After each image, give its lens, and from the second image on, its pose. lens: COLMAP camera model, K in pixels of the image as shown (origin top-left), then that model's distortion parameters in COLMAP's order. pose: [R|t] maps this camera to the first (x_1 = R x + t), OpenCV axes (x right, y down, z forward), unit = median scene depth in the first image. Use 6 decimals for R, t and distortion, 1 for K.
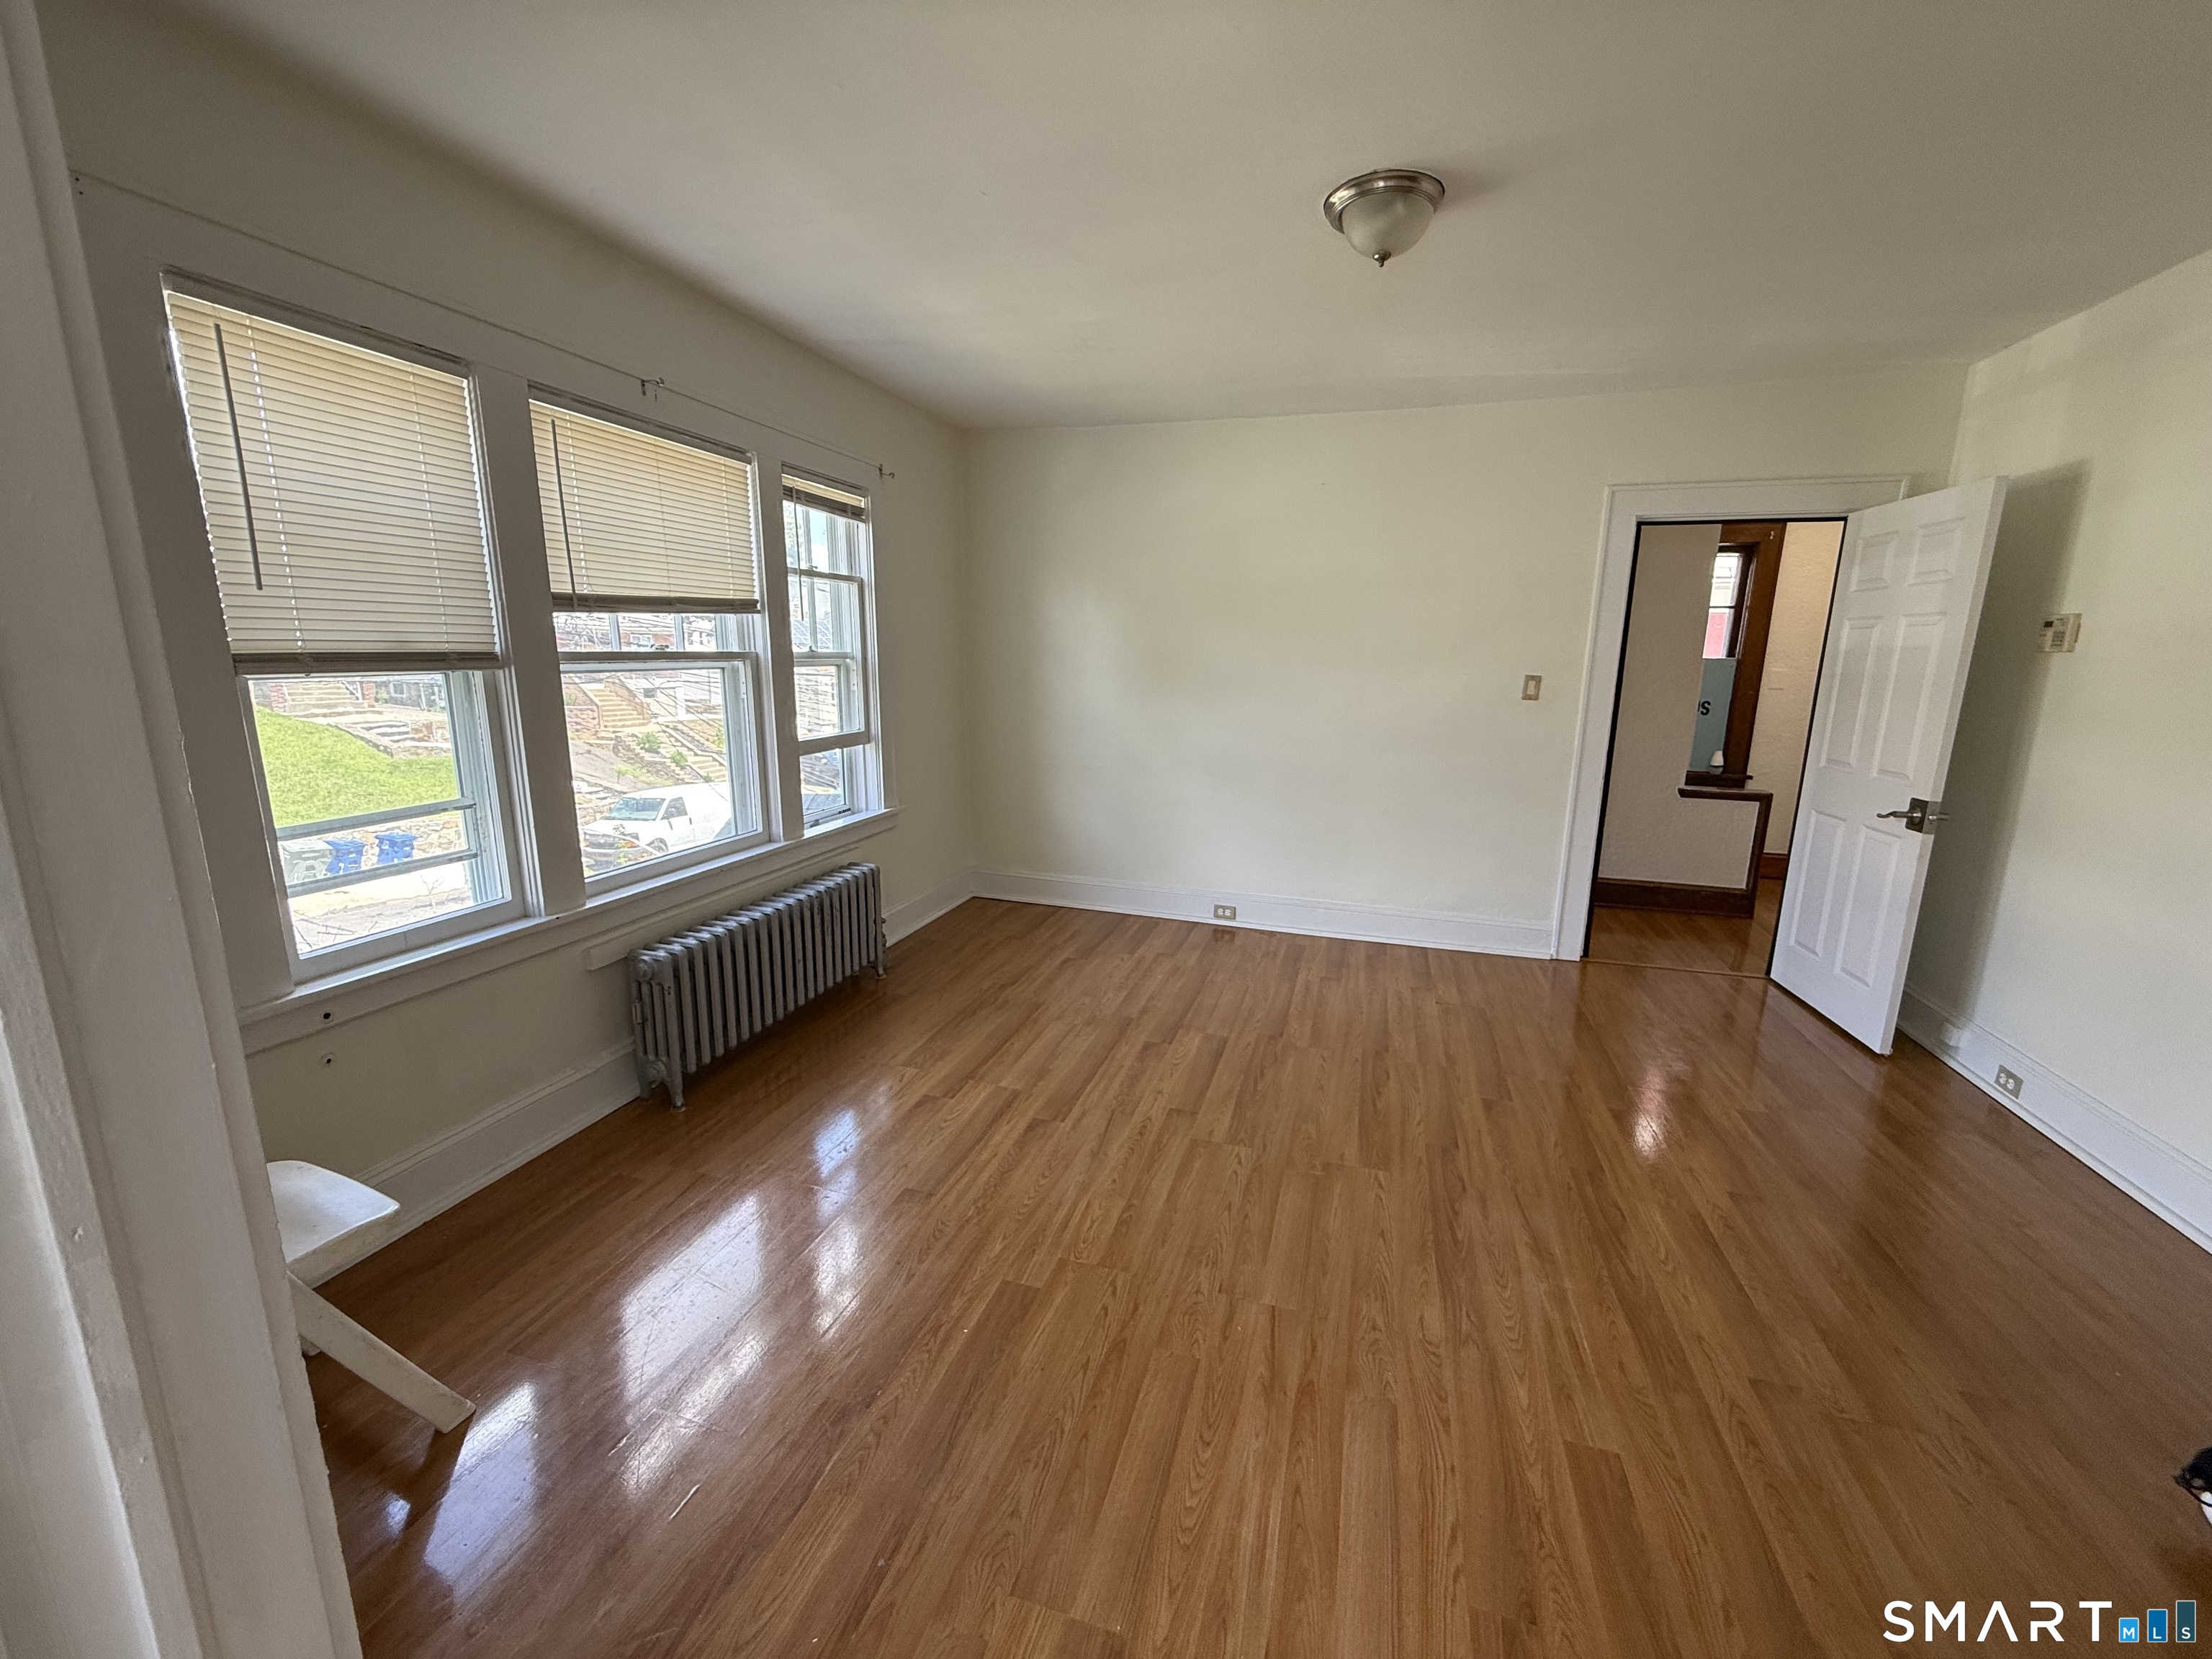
lens RADIAL K [[880.3, 0, 1103.1], [0, 880.3, 826.4], [0, 0, 1]] dist [-0.000626, 0.000095]
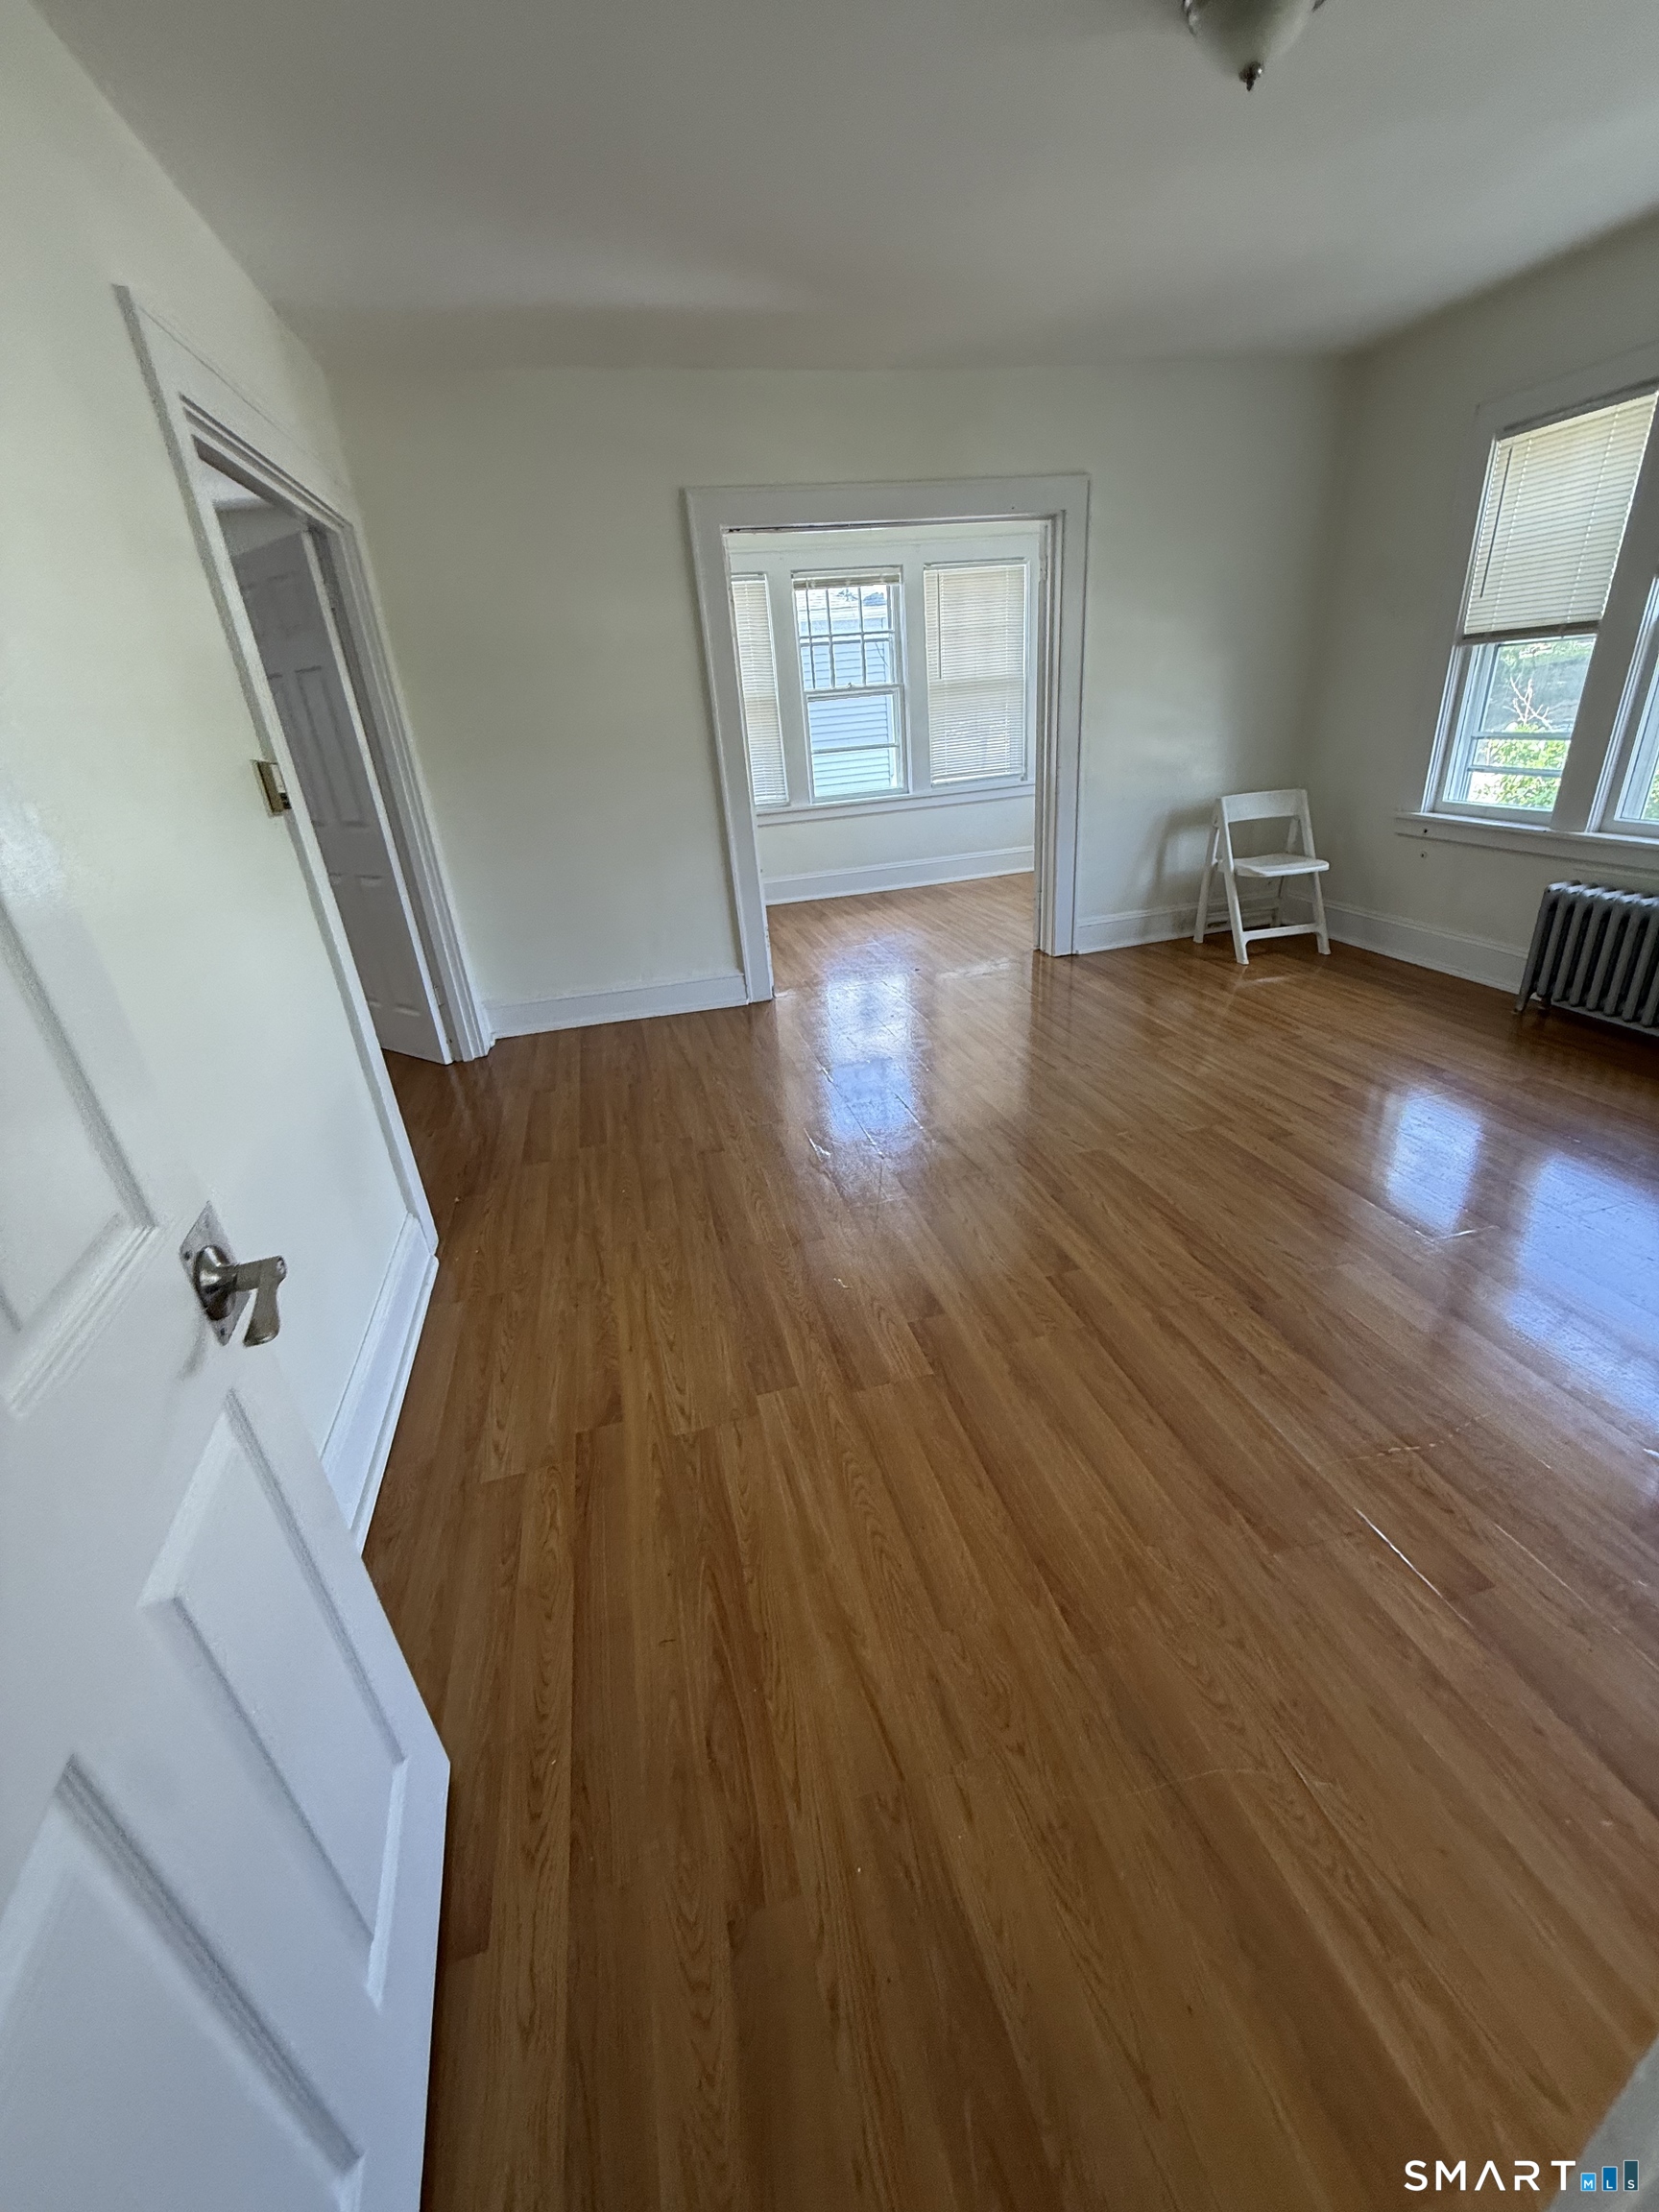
lens RADIAL K [[880.3, 0, 822.4], [0, 880.3, 1104.3], [0, 0, 1]] dist [-0.000626, 0.000095]
pose [[-0.855379, 0.265509, -0.444783, 1.063091], [-0.033049, 0.828928, 0.558379, -0.269839], [0.516947, 0.492325, -0.700272, 1.548841]]
